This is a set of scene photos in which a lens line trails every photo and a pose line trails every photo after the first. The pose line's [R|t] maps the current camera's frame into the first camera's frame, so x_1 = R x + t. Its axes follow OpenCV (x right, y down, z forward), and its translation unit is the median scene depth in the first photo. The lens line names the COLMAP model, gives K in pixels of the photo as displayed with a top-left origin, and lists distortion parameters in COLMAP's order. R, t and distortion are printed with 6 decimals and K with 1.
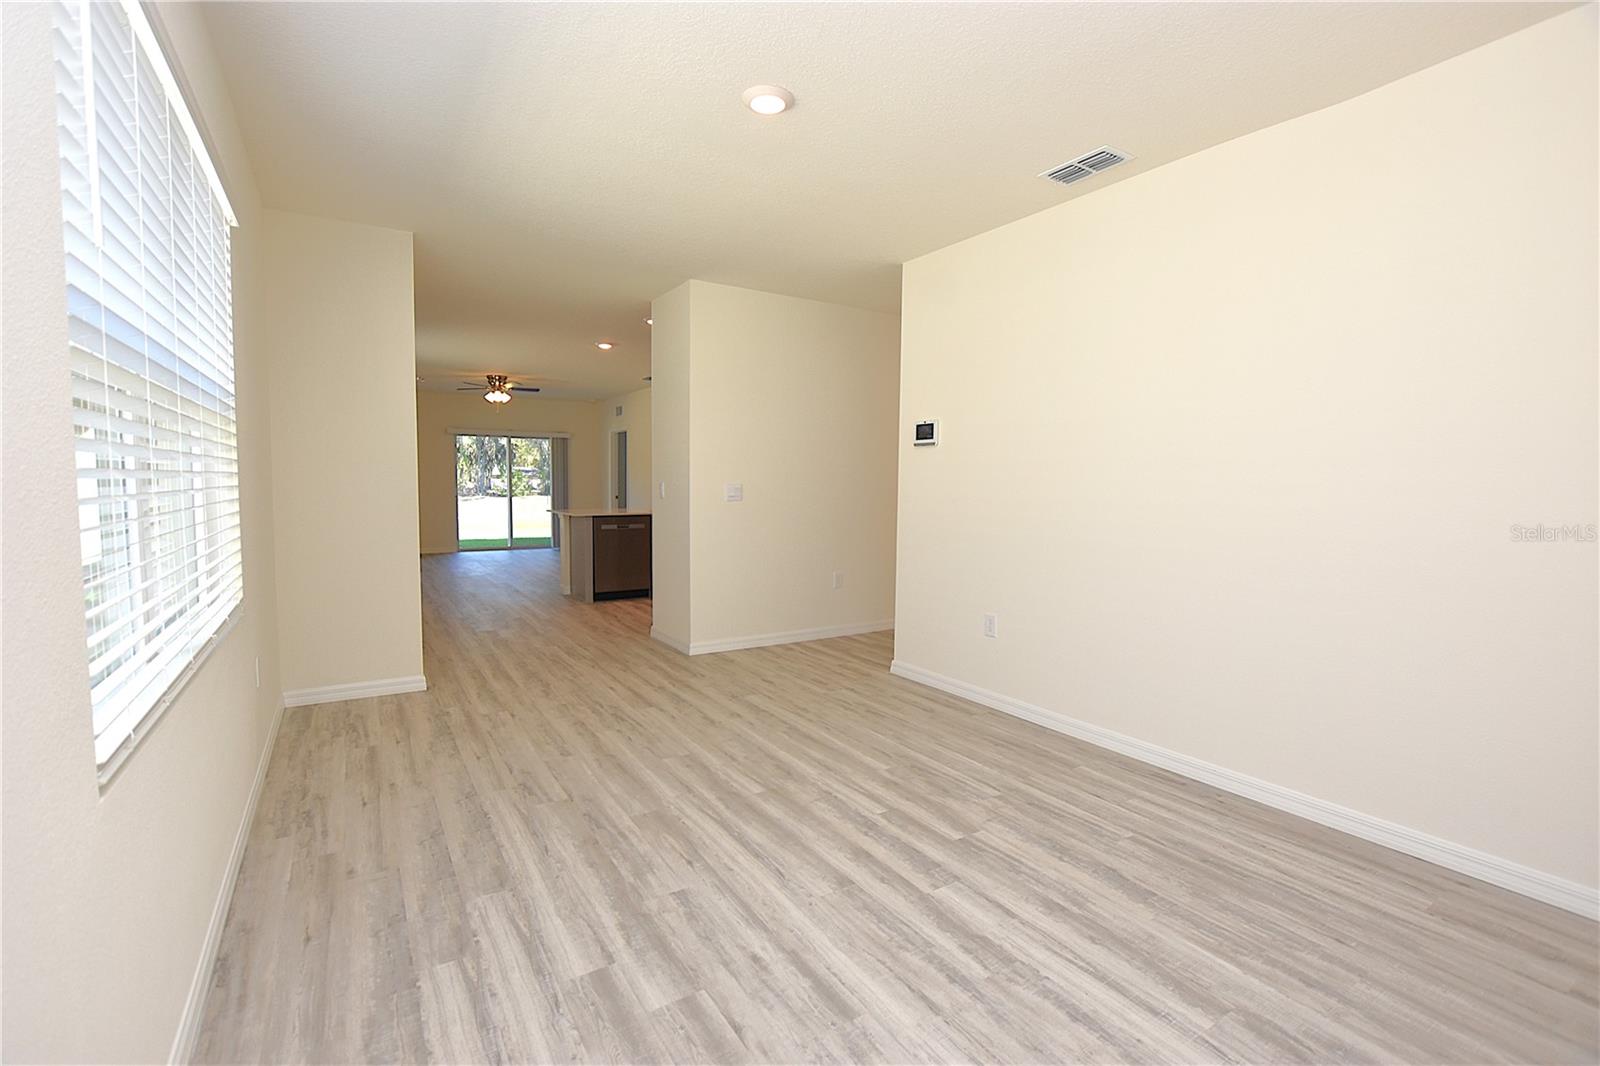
lens RADIAL K [[713.3, 0, 794.3], [0, 713.3, 532.8], [0, 0, 1]] dist [-0.025836, 0.002500]
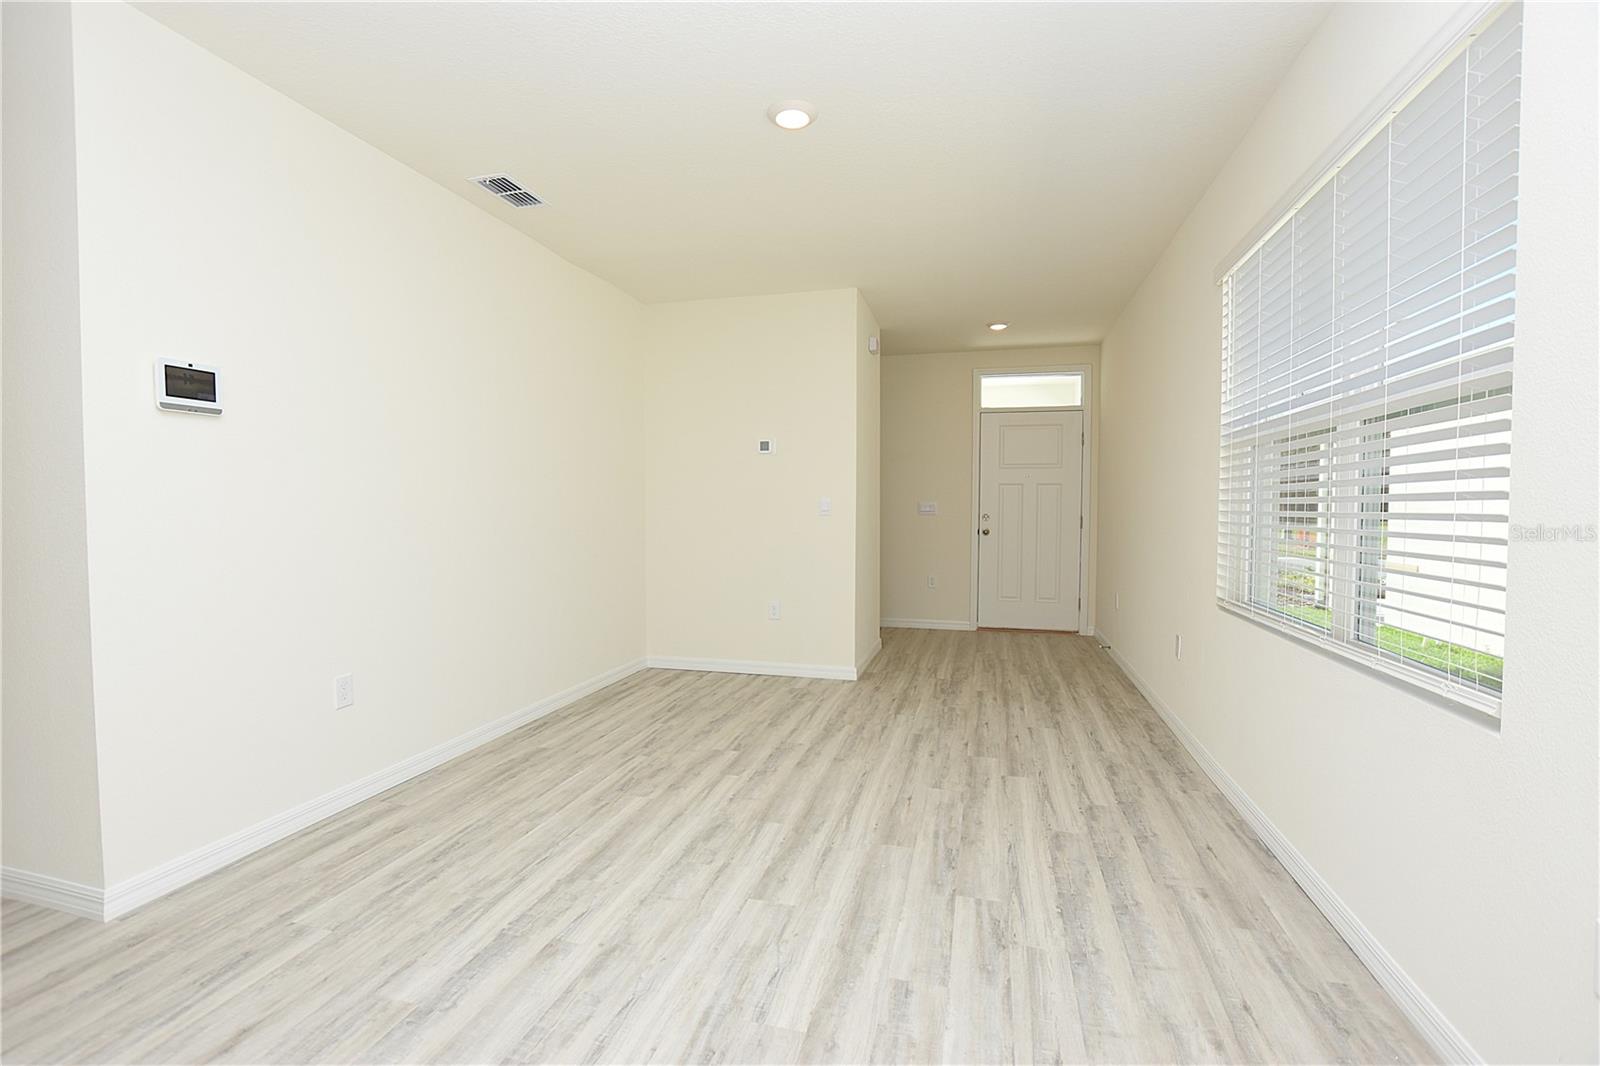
lens RADIAL K [[713.3, 0, 791.2], [0, 713.3, 537.2], [0, 0, 1]] dist [-0.025836, 0.002500]
pose [[-0.676366, -0.043300, 0.735292, -0.769053], [0.042816, 0.994271, 0.097935, -0.101815], [-0.735320, 0.097722, -0.670637, 1.657001]]
